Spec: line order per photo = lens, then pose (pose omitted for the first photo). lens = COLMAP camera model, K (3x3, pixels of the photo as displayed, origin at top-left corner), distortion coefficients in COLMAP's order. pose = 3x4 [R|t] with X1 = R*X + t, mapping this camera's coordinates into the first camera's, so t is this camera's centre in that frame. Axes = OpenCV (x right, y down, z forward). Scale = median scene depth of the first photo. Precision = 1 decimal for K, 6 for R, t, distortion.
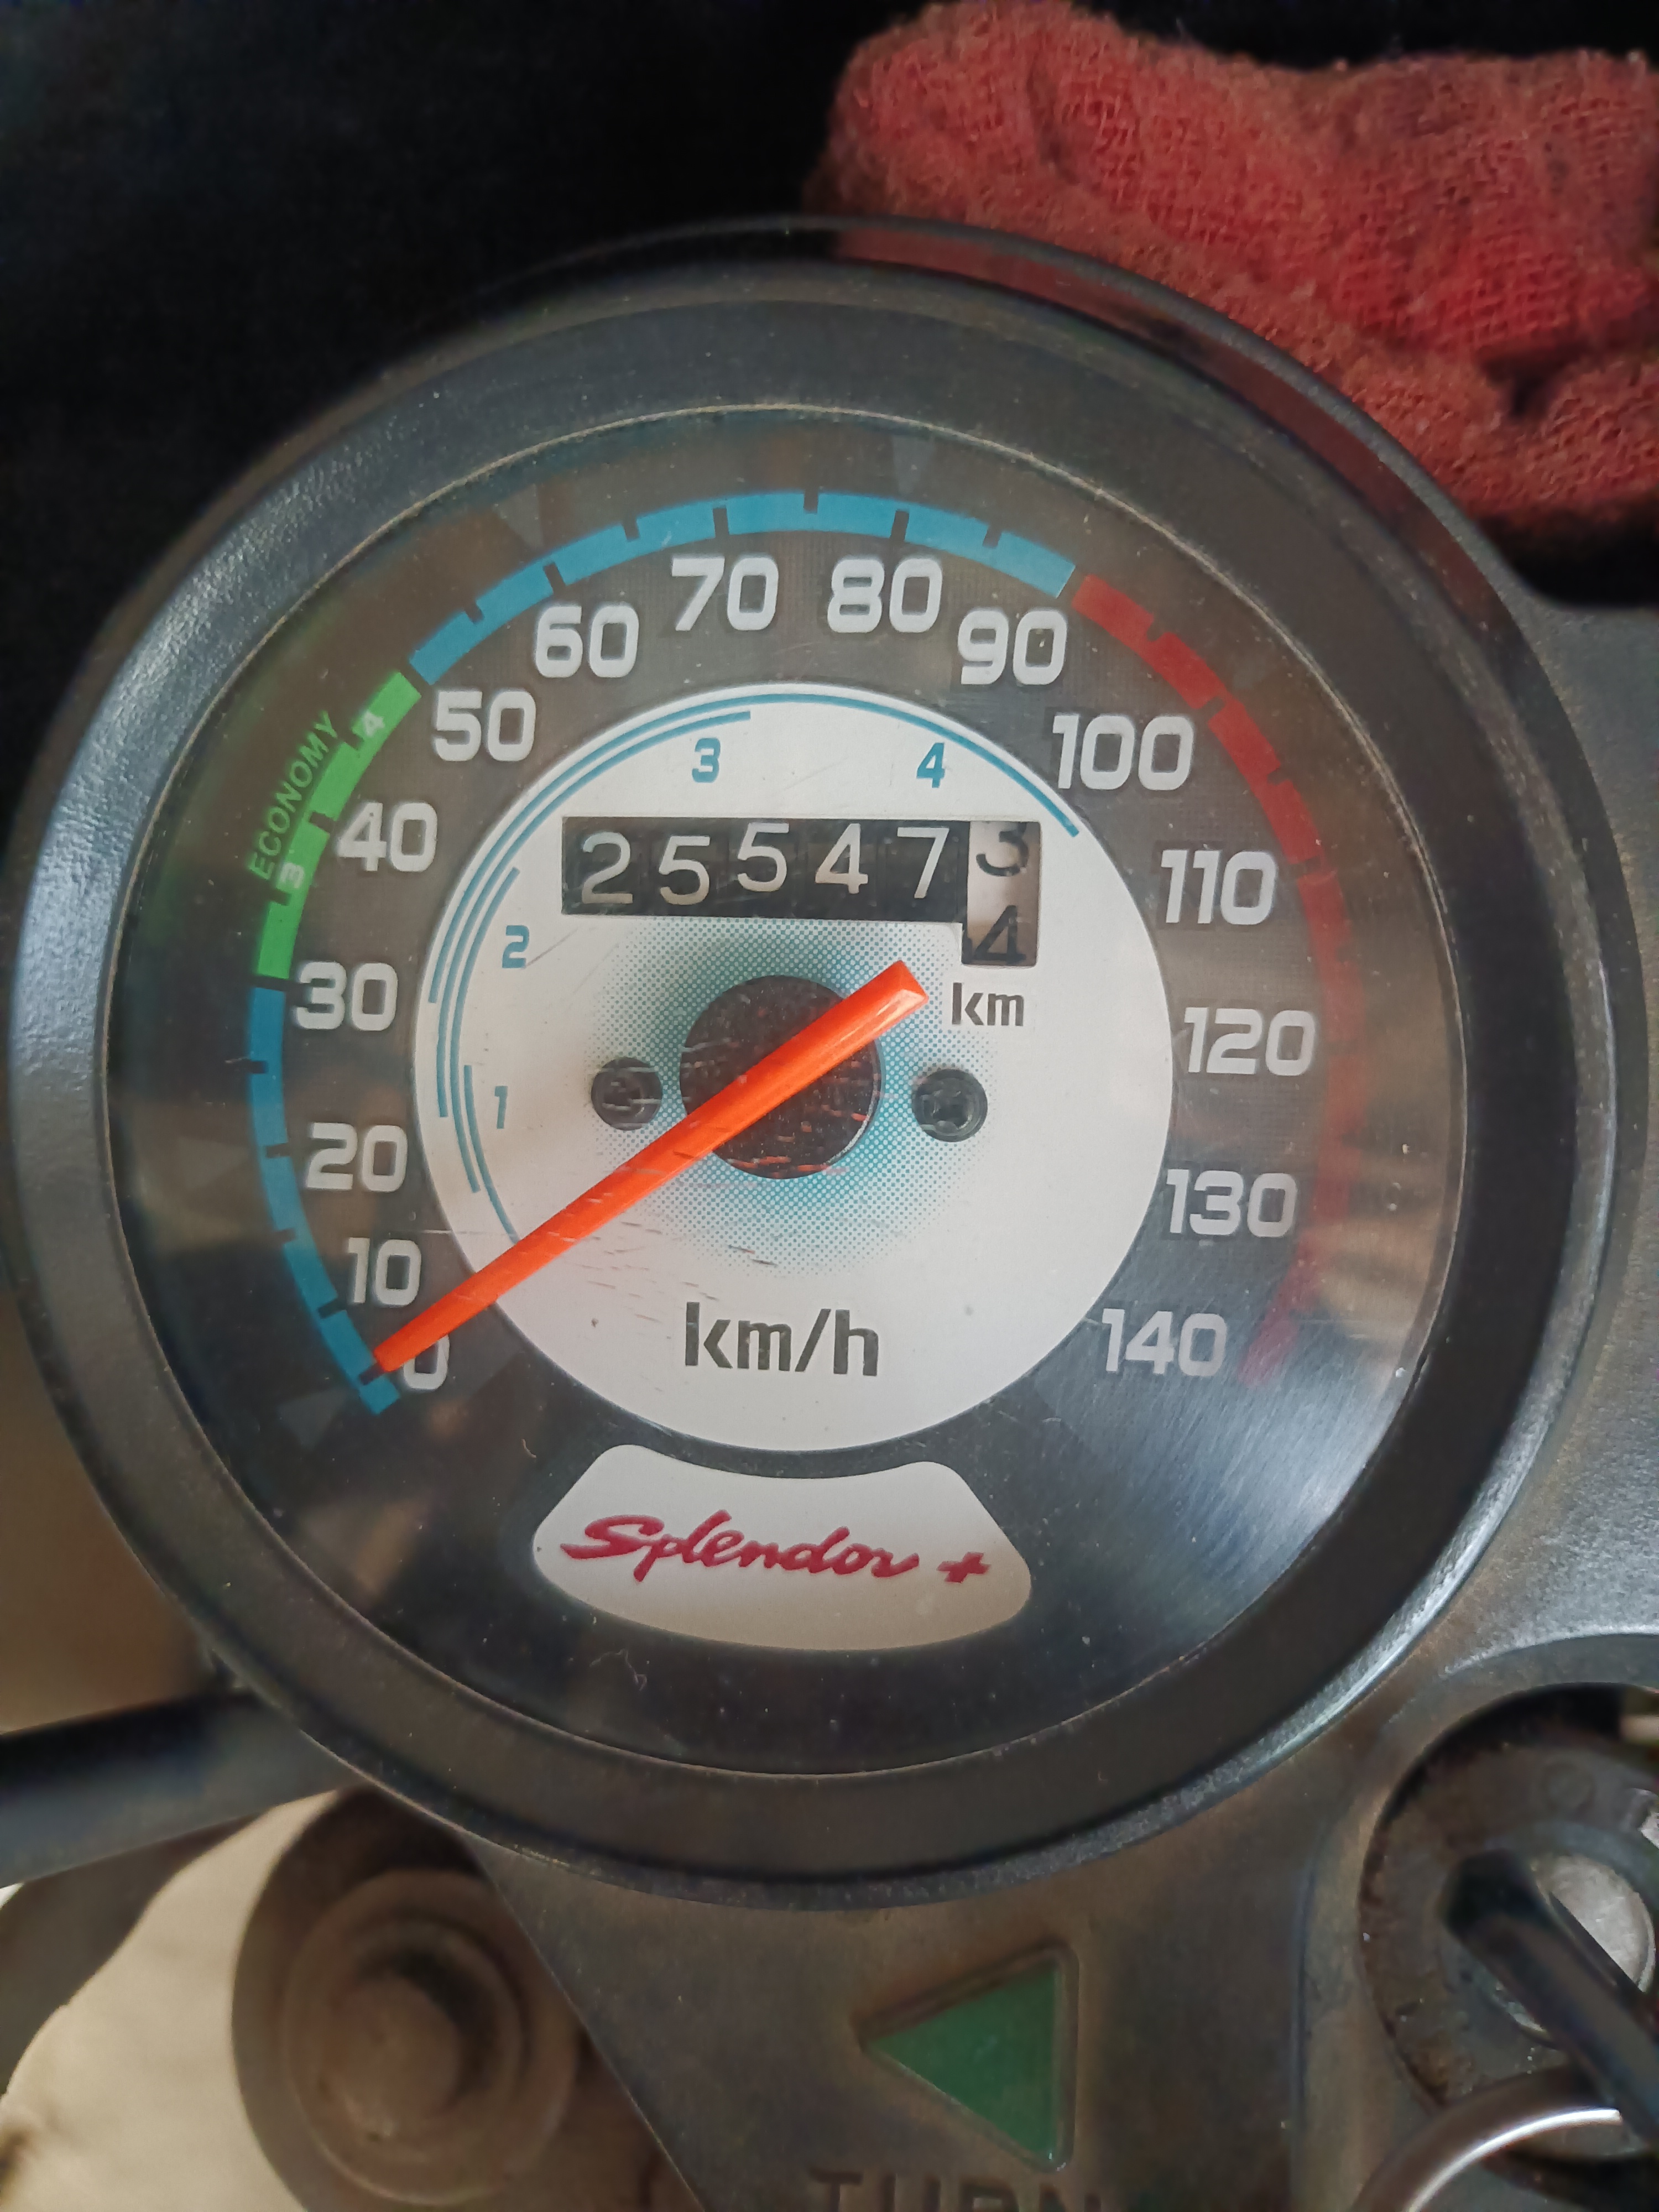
lens RADIAL K [[1852.2, 0, 816.9], [0, 1852.2, 1093.8], [0, 0, 1]] dist [-0.060480, 0.007215]
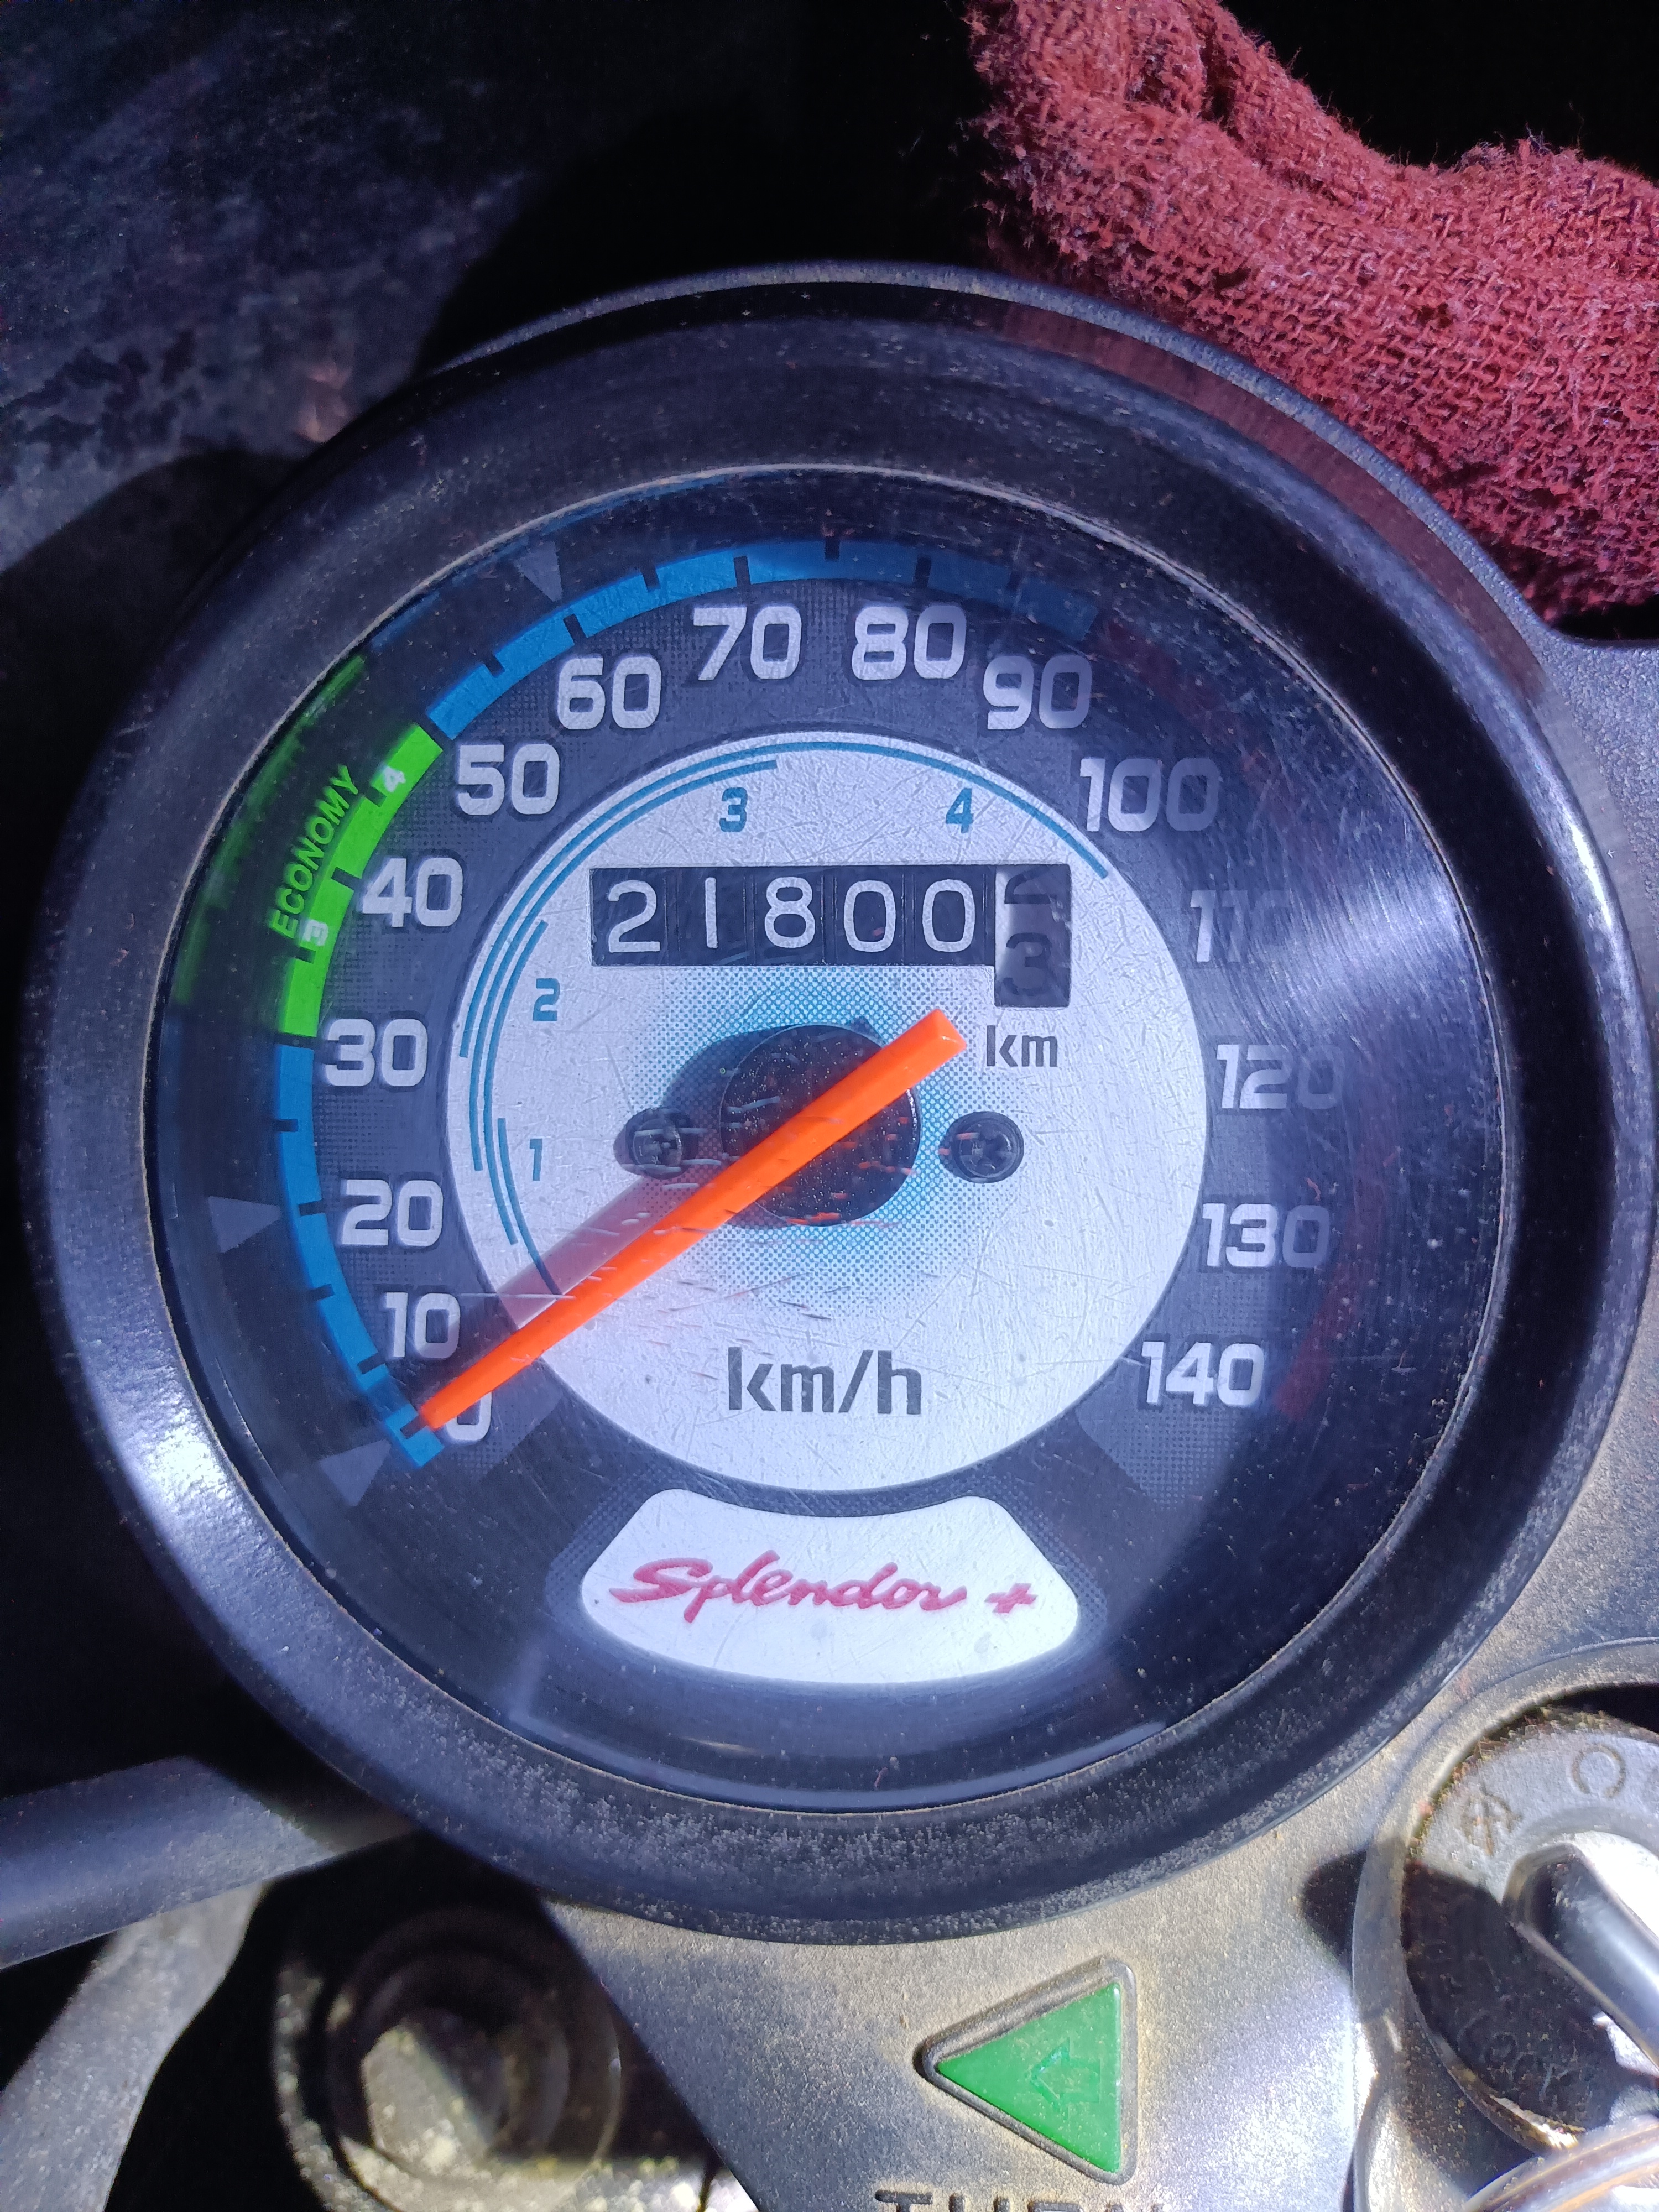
lens RADIAL K [[1852.2, 0, 825.2], [0, 1852.2, 1090.4], [0, 0, 1]] dist [-0.060480, 0.007215]
pose [[0.998918, -0.031471, 0.034250, -0.049633], [0.030638, 0.999228, 0.024595, -0.052011], [-0.034998, -0.023519, 0.999111, -0.005142]]
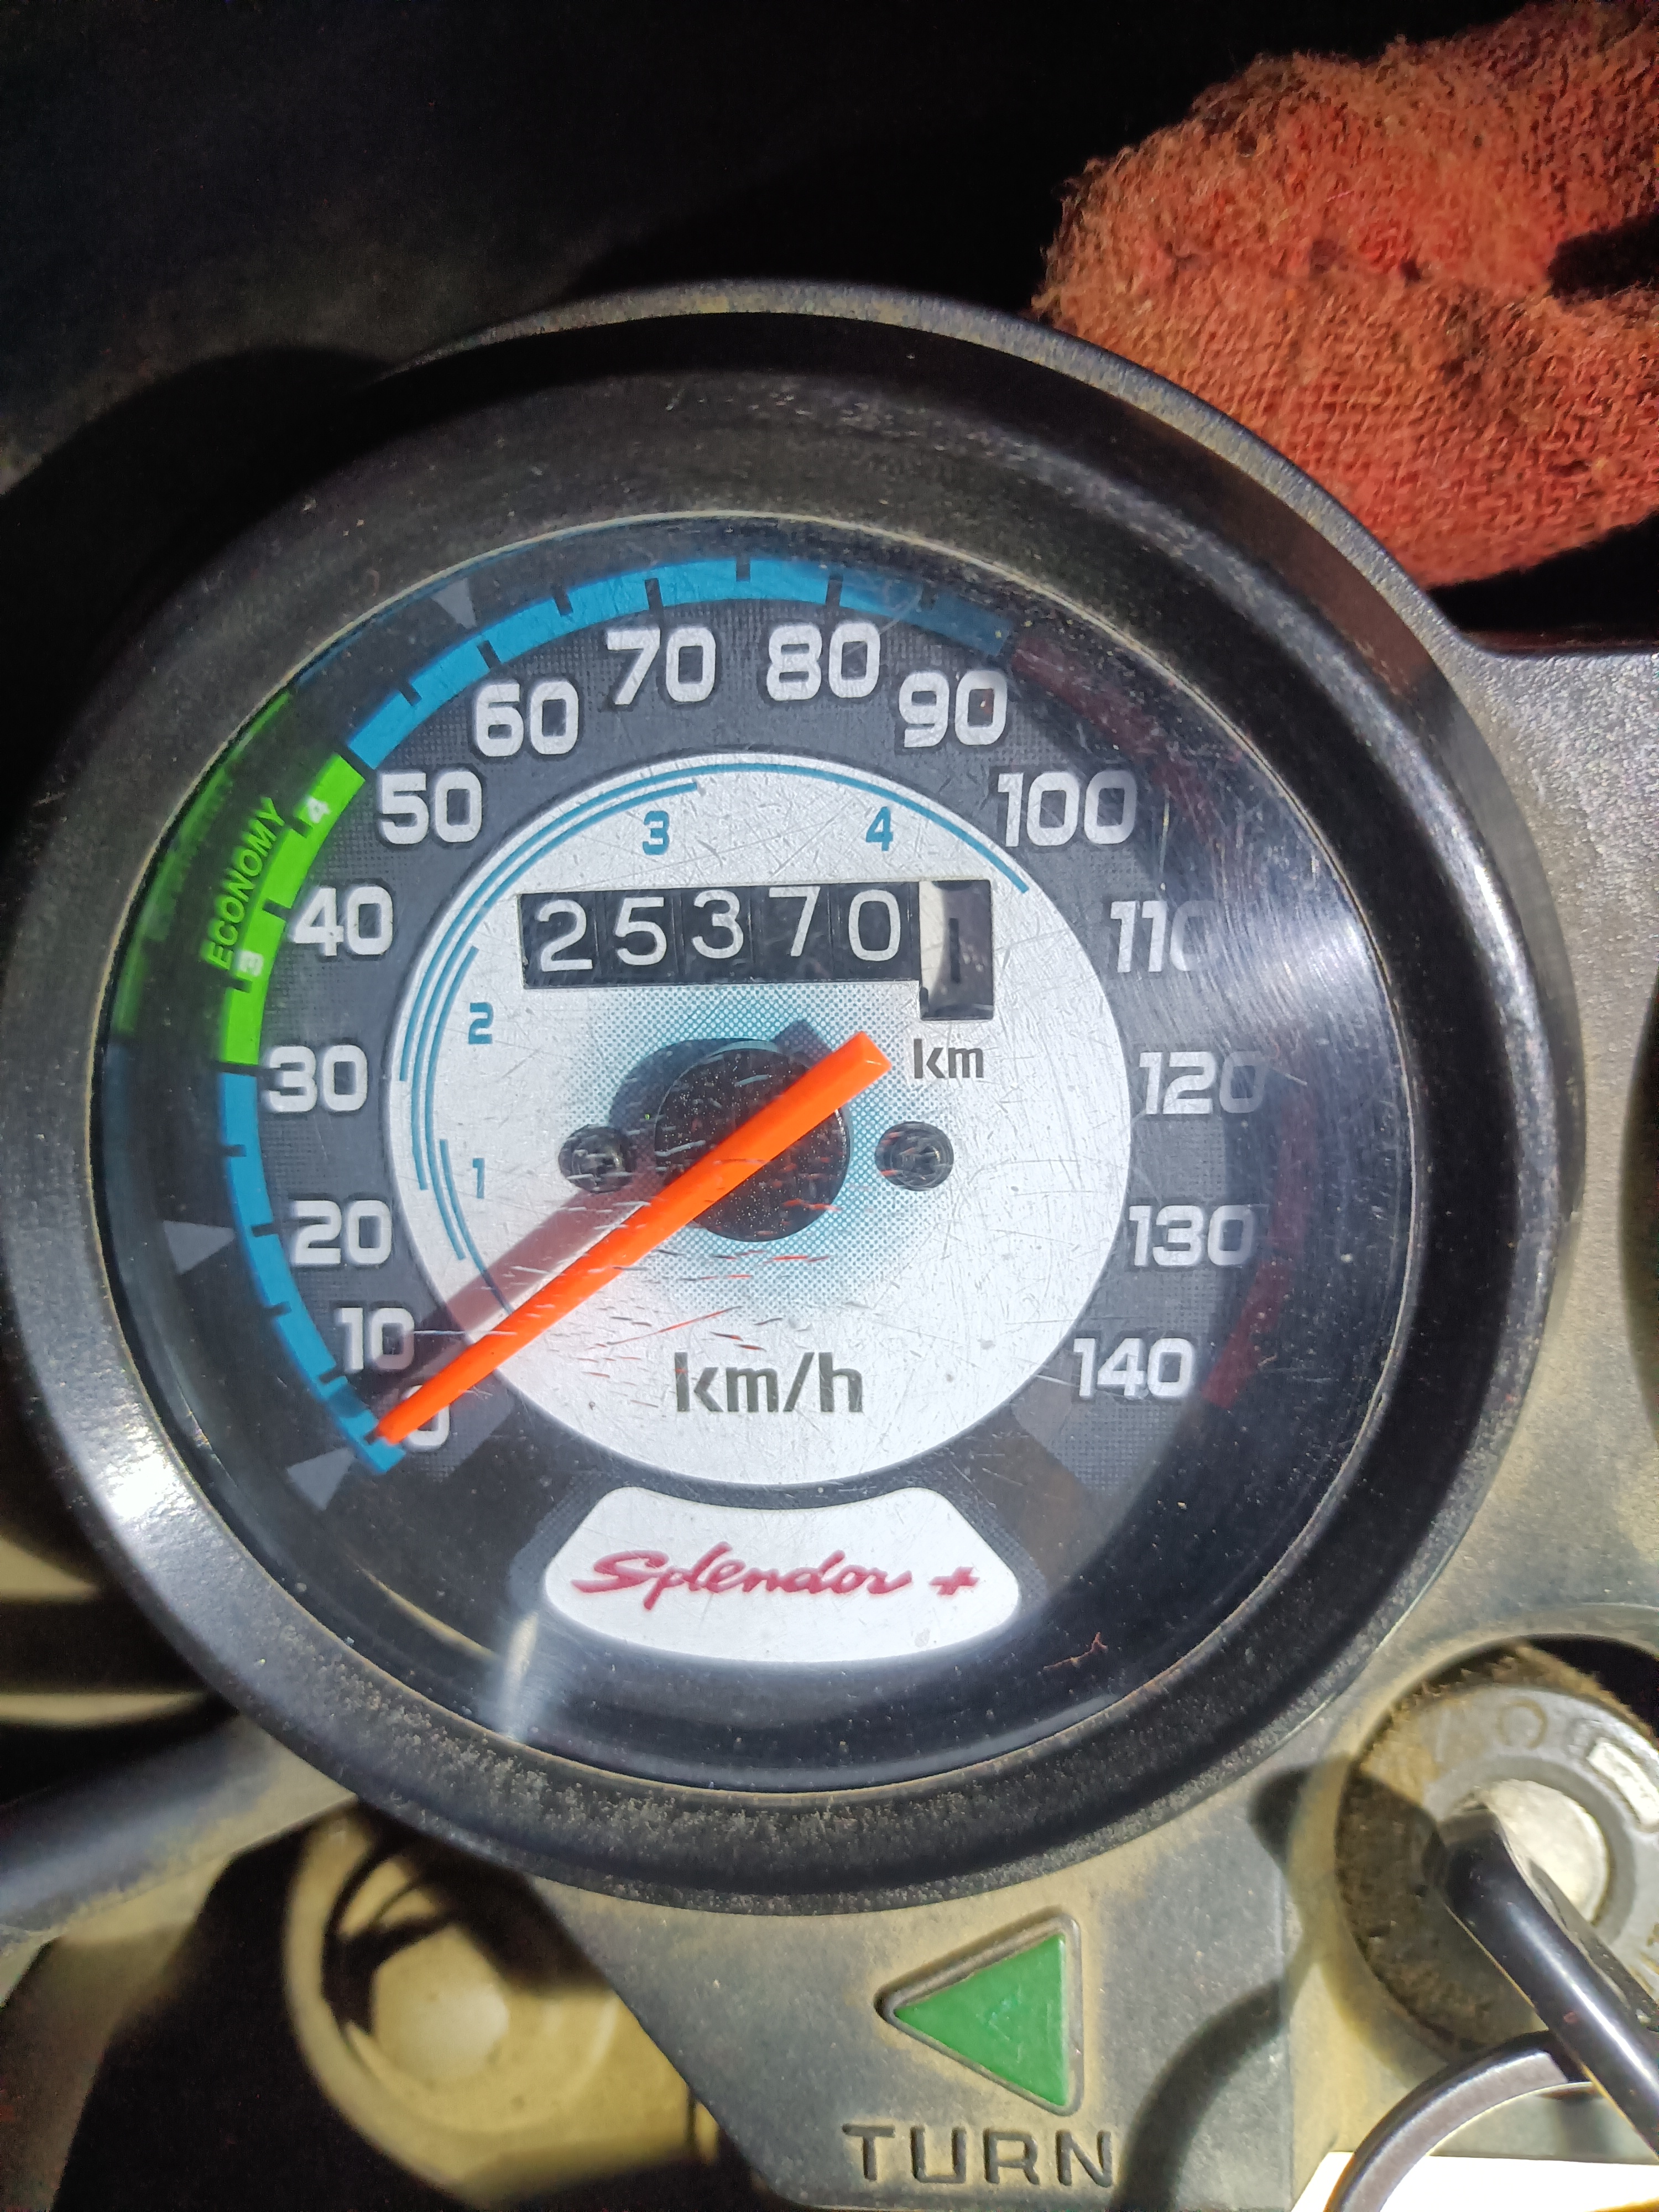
lens RADIAL K [[1852.2, 0, 822.1], [0, 1852.2, 1102.5], [0, 0, 1]] dist [-0.060480, 0.007215]
pose [[0.997326, -0.067289, 0.028520, -0.008199], [0.063481, 0.990962, 0.118169, -0.148838], [-0.036214, -0.116042, 0.992584, -0.018408]]
